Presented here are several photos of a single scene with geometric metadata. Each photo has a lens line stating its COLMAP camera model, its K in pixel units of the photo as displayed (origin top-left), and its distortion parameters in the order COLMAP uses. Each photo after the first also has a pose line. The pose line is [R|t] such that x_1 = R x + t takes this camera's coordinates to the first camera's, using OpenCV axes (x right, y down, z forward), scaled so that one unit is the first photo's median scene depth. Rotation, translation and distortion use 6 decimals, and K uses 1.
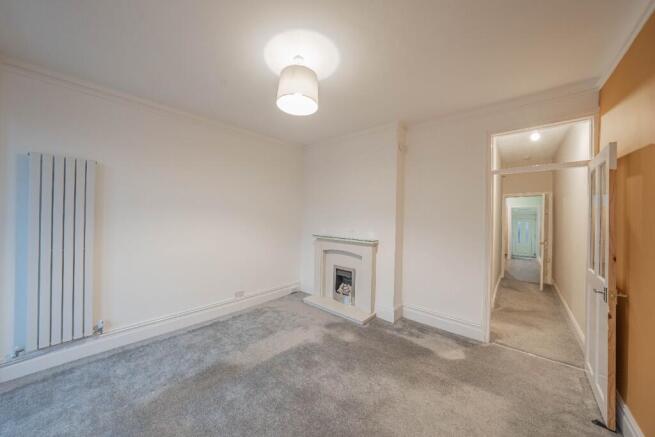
lens RADIAL K [[222.1, 0, 324.8], [0, 222.1, 216.4], [0, 0, 1]] dist [-0.009165, 0.001126]
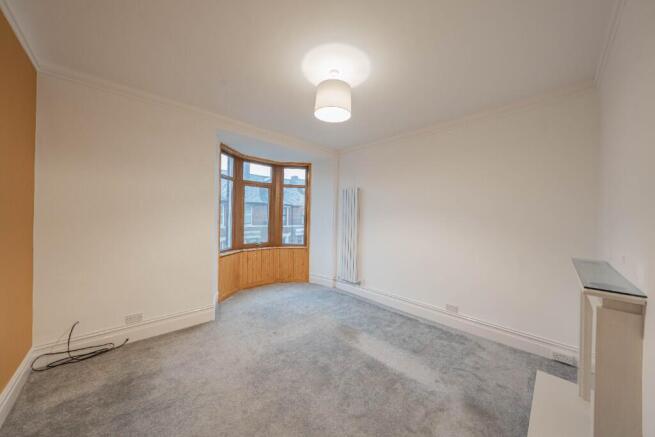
lens RADIAL K [[222.1, 0, 324.7], [0, 222.1, 220.4], [0, 0, 1]] dist [-0.009165, 0.001126]
pose [[-0.090411, -0.005956, -0.995887, 0.582111], [-0.010822, 0.999929, -0.004998, 0.016598], [0.995846, 0.010326, -0.090469, 0.639418]]
